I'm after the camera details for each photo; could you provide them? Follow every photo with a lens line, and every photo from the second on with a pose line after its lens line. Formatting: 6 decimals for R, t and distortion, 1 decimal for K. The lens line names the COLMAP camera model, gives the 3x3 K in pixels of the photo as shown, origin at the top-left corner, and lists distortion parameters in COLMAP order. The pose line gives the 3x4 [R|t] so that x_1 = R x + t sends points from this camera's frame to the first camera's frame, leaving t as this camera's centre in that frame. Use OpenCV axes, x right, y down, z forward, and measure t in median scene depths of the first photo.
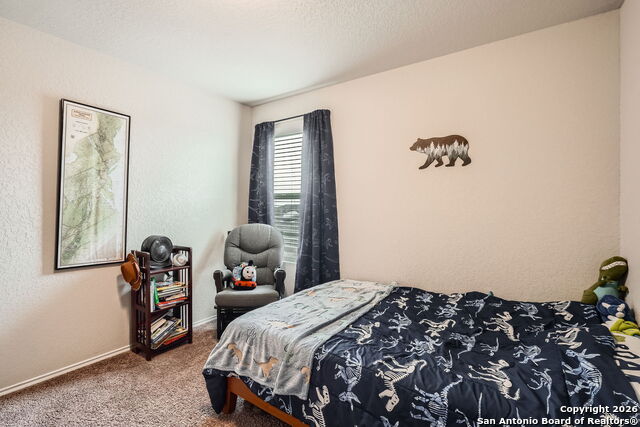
lens RADIAL K [[293.9, 0, 318.9], [0, 293.9, 214.8], [0, 0, 1]] dist [-0.000226, -0.000118]
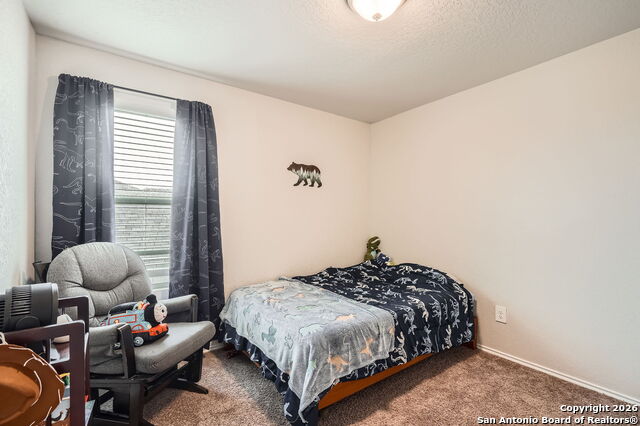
lens RADIAL K [[293.9, 0, 318.9], [0, 293.9, 214.3], [0, 0, 1]] dist [-0.000226, -0.000118]
pose [[0.320259, -0.003364, 0.947324, -0.872569], [0.020298, 0.999788, -0.003312, -0.023826], [-0.947113, 0.020290, 0.320259, 0.495220]]
